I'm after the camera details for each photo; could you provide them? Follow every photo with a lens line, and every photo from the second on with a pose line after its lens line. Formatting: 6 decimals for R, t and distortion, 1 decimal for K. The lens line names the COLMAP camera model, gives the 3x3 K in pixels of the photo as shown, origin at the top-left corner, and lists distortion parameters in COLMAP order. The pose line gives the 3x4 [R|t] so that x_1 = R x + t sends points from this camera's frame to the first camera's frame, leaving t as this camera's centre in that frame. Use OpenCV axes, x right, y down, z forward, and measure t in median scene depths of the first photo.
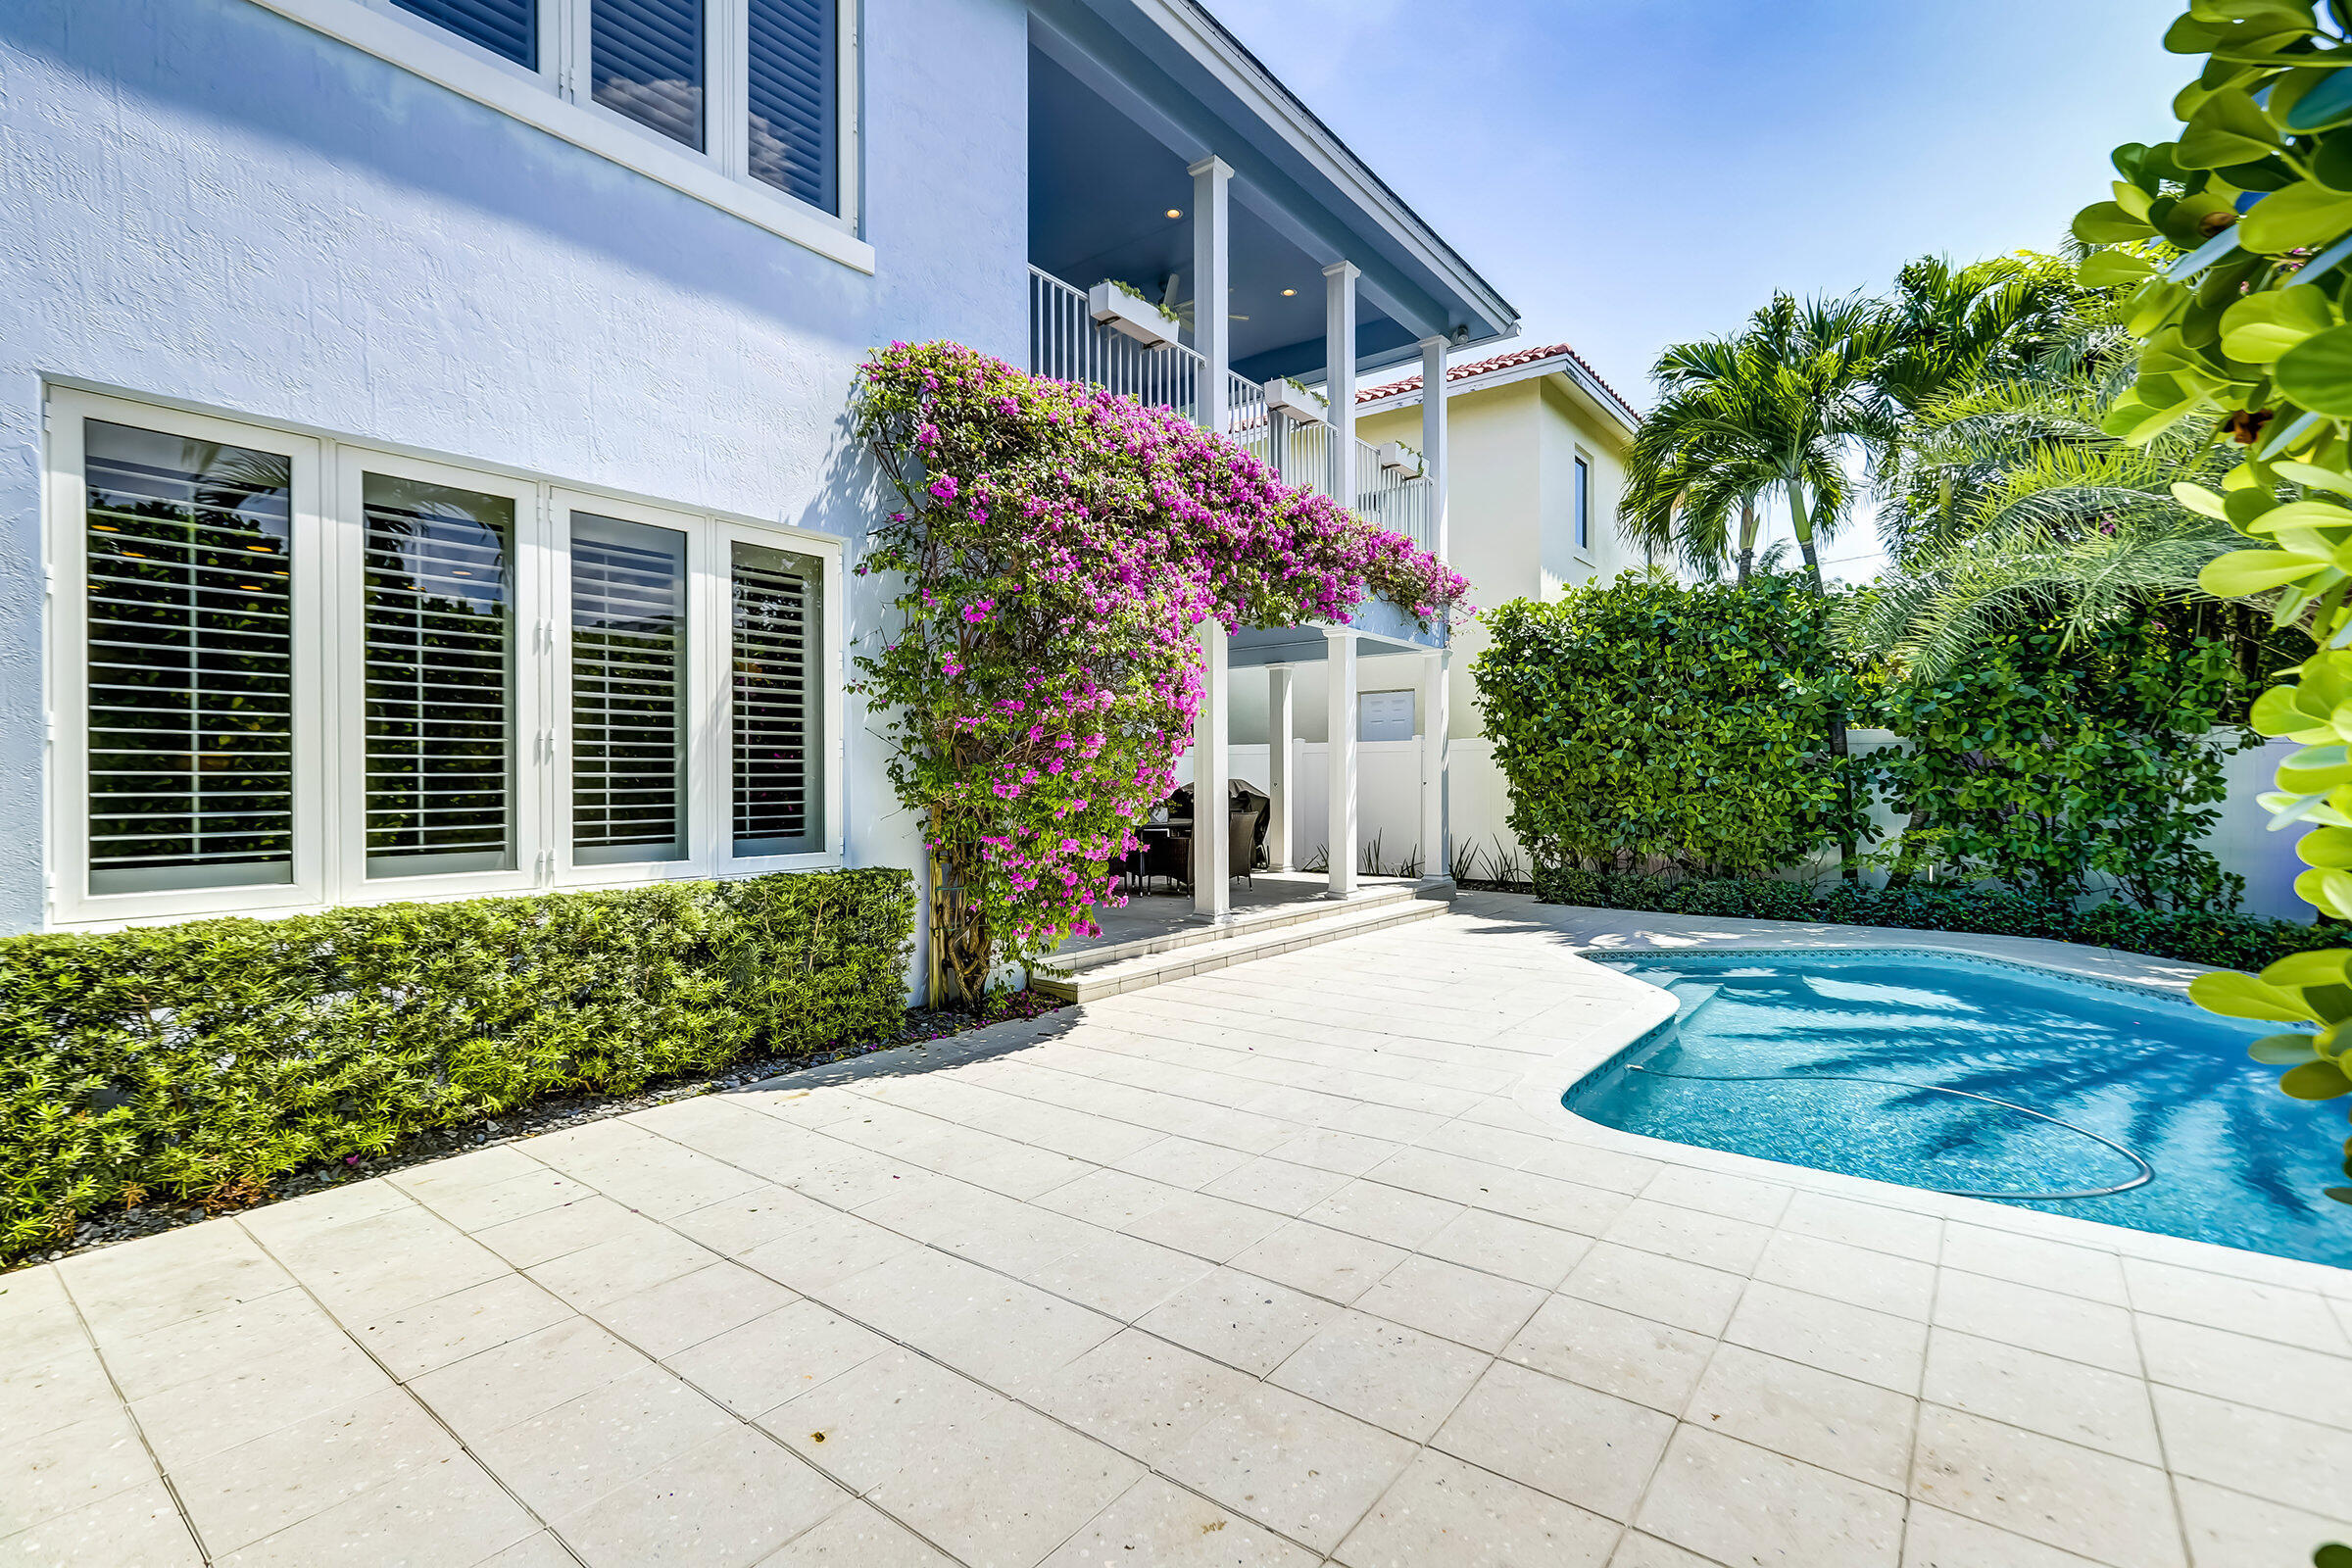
lens RADIAL K [[1108.8, 0, 1147.0], [0, 1108.8, 754.0], [0, 0, 1]] dist [-0.002094, 0.002921]
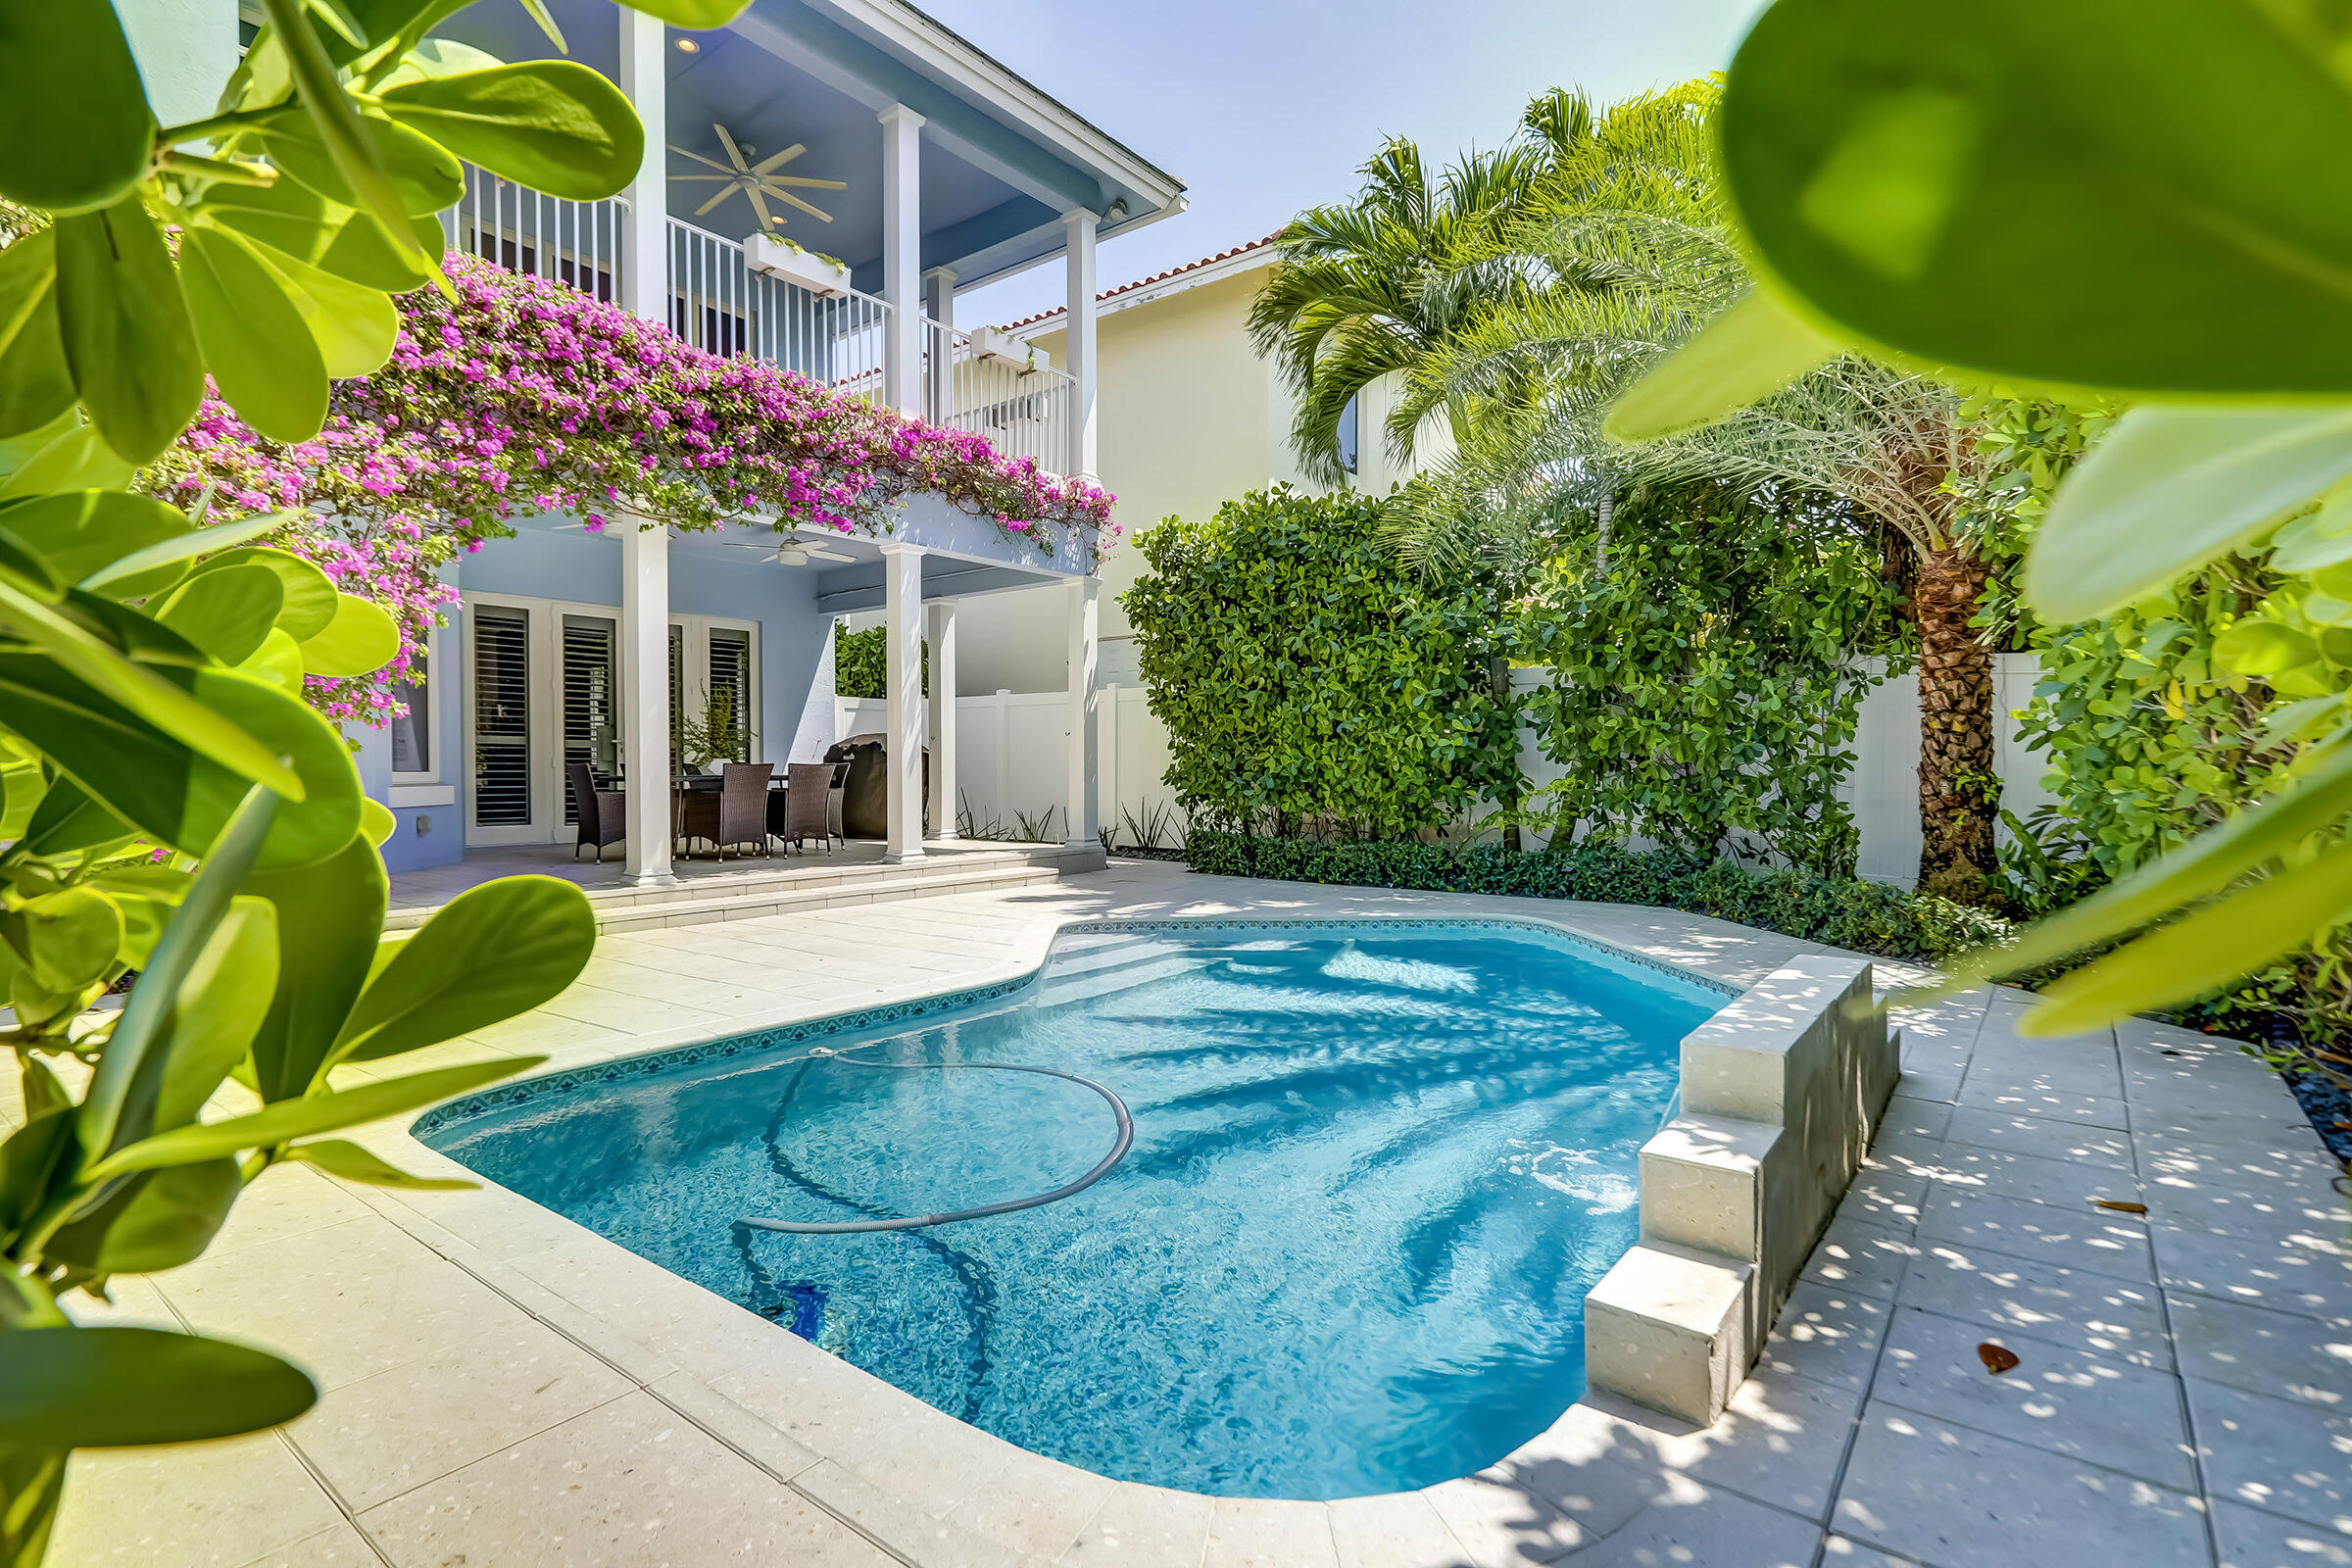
lens RADIAL K [[1147.8, 0, 1270.2], [0, 1147.8, 754.8], [0, 0, 1]] dist [0.004992, 0.004836]
pose [[0.999991, 0.000670, -0.004231, 0.457105], [-0.000642, 0.999977, 0.006733, 0.040838], [0.004235, -0.006731, 0.999968, 0.121994]]
